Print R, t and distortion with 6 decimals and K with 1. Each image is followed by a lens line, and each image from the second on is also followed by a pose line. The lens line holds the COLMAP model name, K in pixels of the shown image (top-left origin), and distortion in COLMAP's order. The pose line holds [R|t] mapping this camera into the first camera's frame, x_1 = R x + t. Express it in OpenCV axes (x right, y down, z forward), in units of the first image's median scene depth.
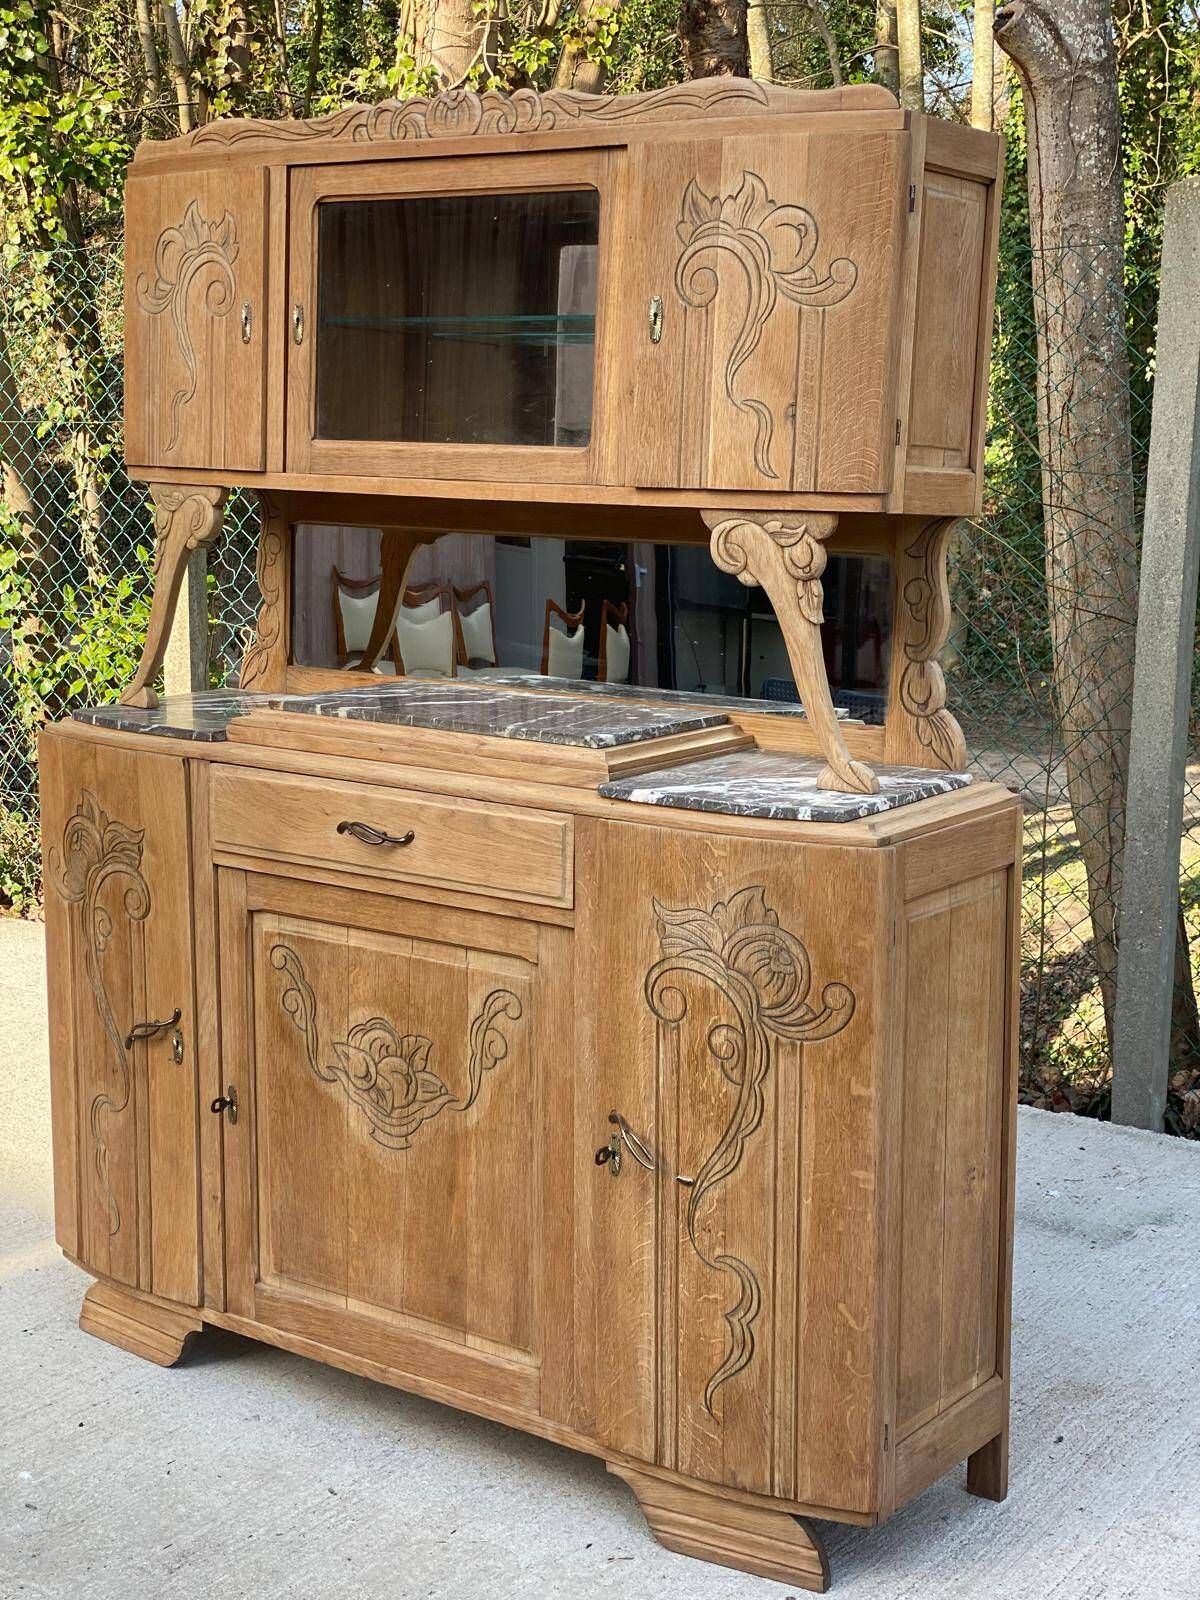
lens RADIAL K [[2387.3, 0, 597.3], [0, 2387.3, 788.5], [0, 0, 1]] dist [0.119606, 0.000000]
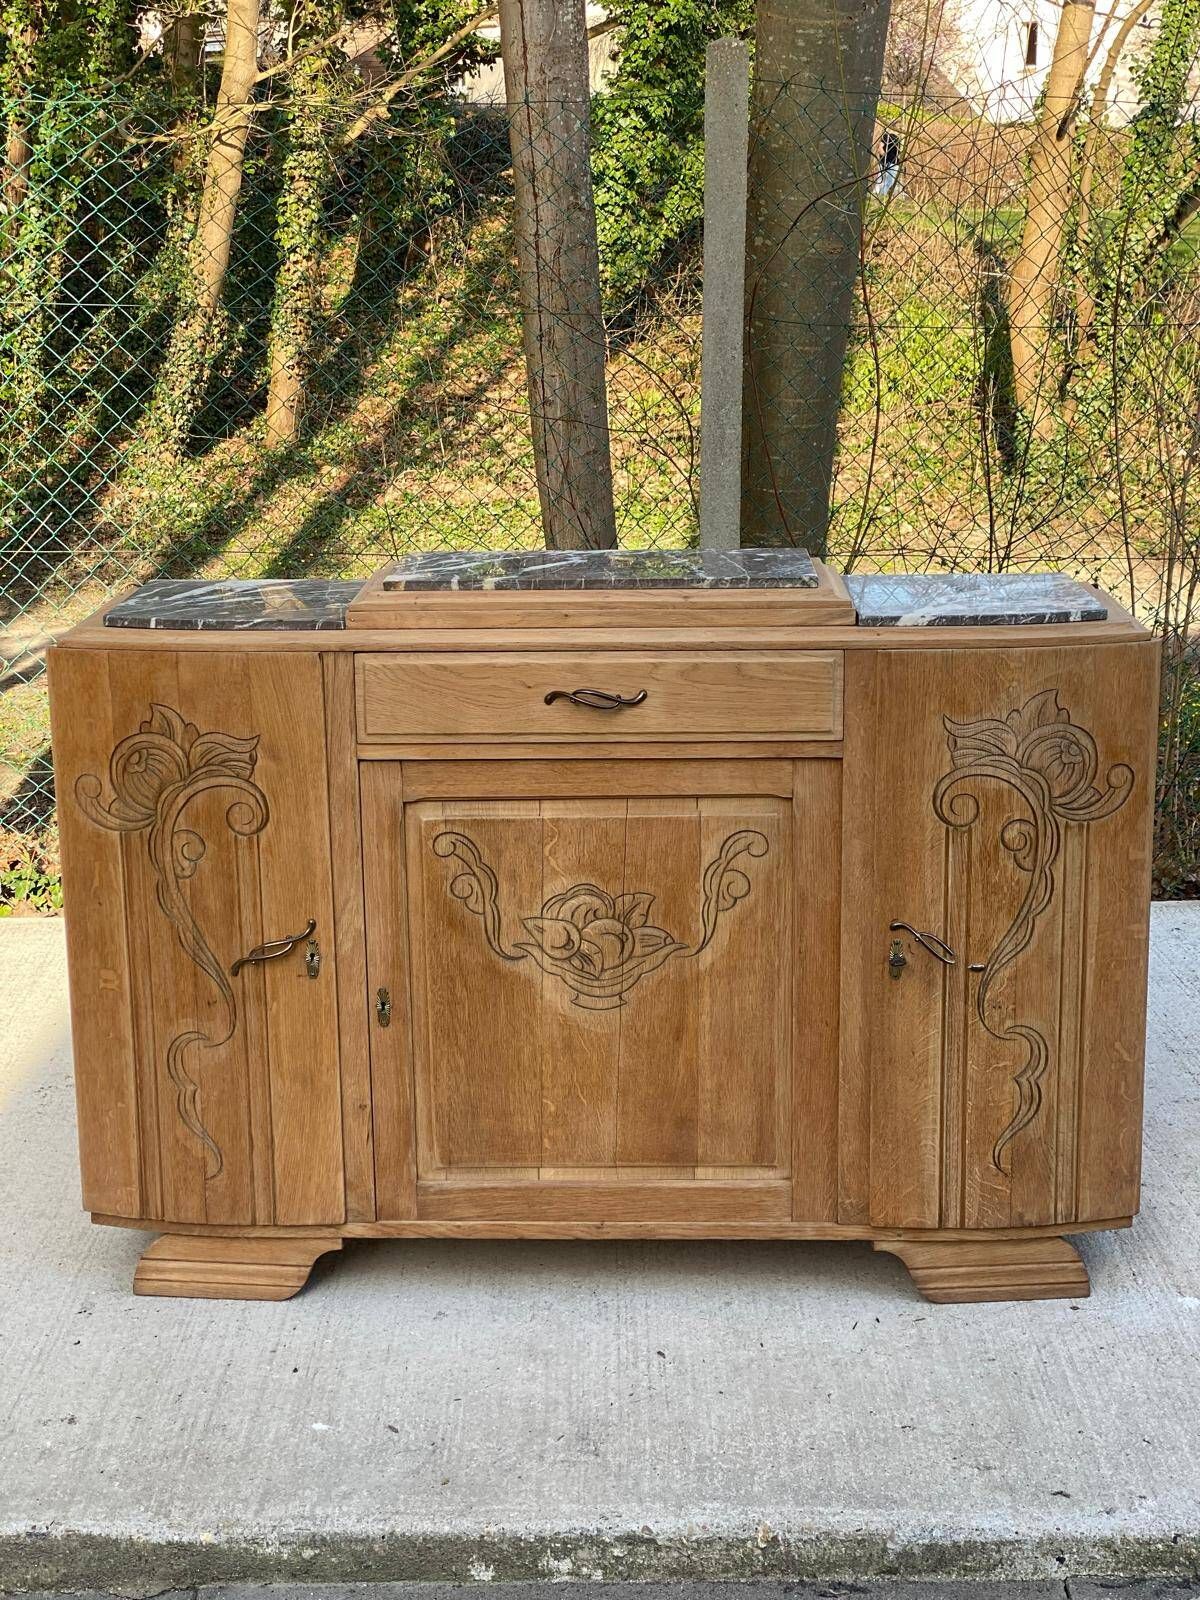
lens RADIAL K [[2387.3, 0, 596.4], [0, 2387.3, 796.5], [0, 0, 1]] dist [0.119606, 0.000000]
pose [[0.815886, -0.150522, 0.558277, -0.663956], [0.114234, 0.988453, 0.099559, -0.040708], [-0.566816, -0.017455, 0.823660, 0.181214]]
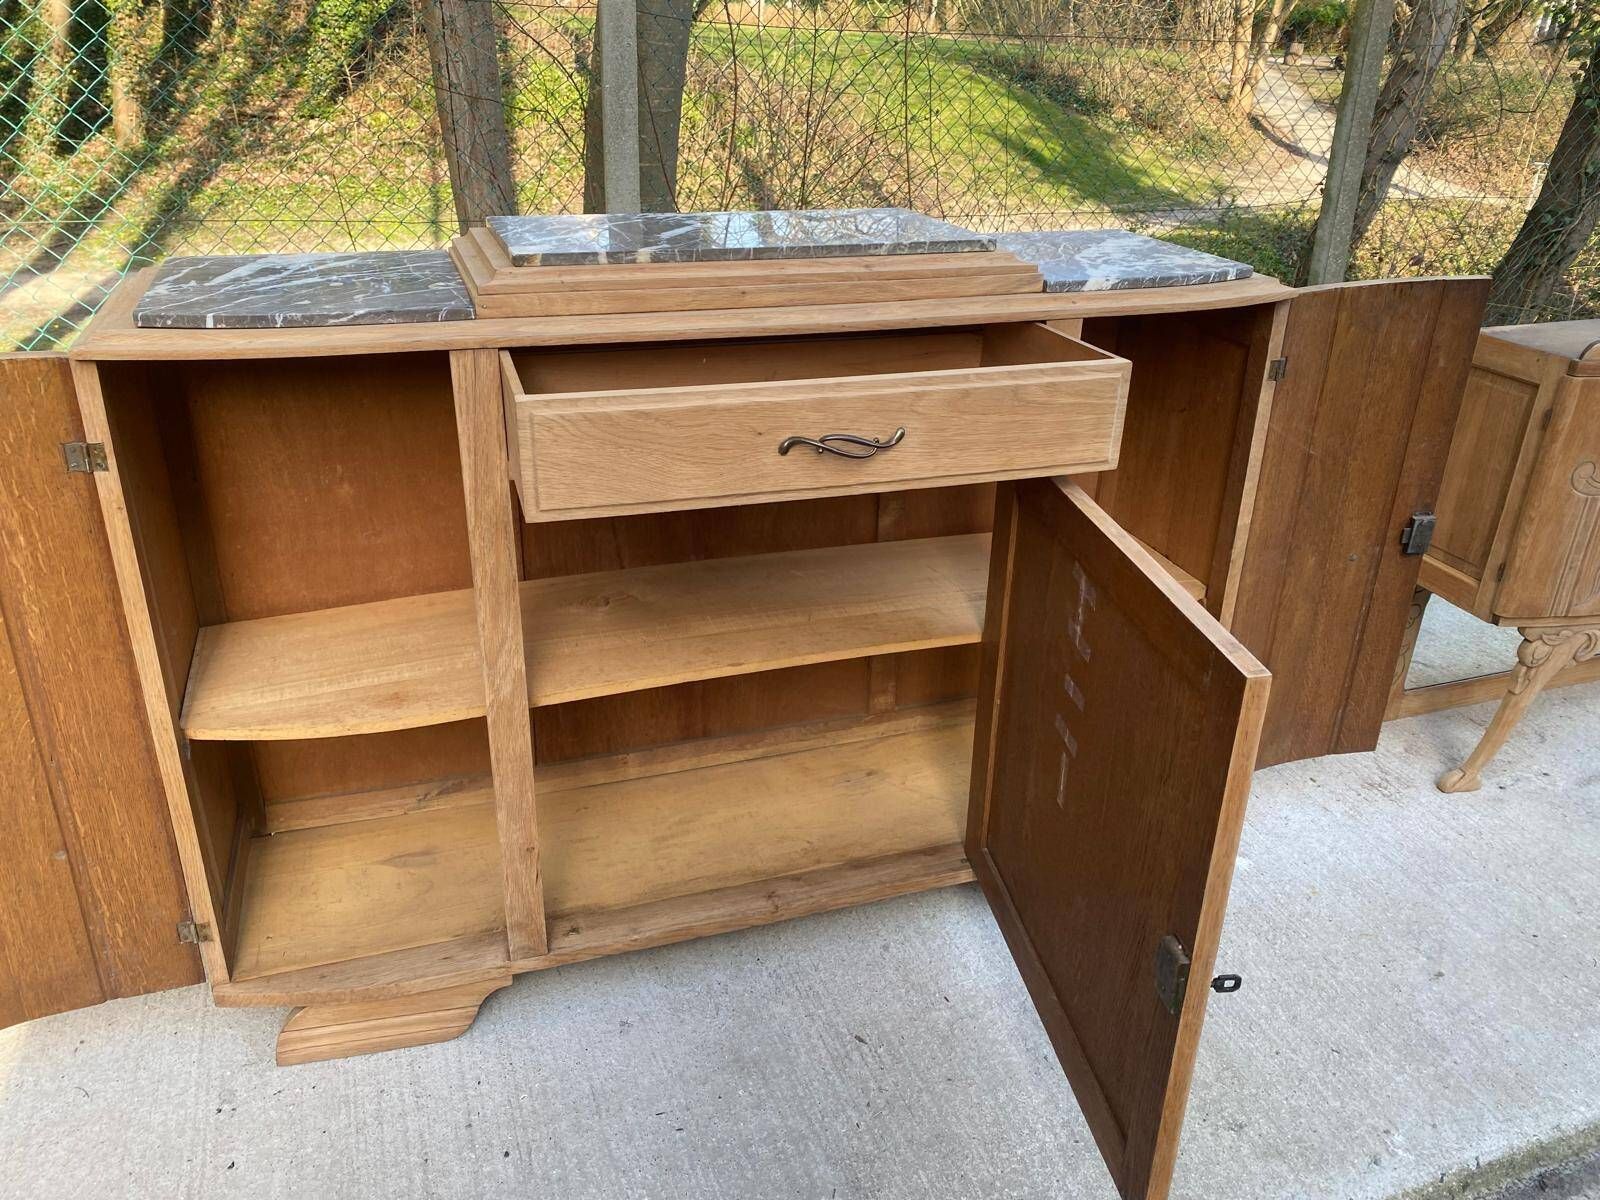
lens RADIAL K [[1218.6, 0, 802.7], [0, 1218.6, 586.6], [0, 0, 1]] dist [0.039599, -0.048593]
pose [[0.560594, -0.337243, 0.756308, -0.453708], [0.120829, 0.936853, 0.328188, -0.059921], [-0.819228, -0.092597, 0.565943, 0.750848]]
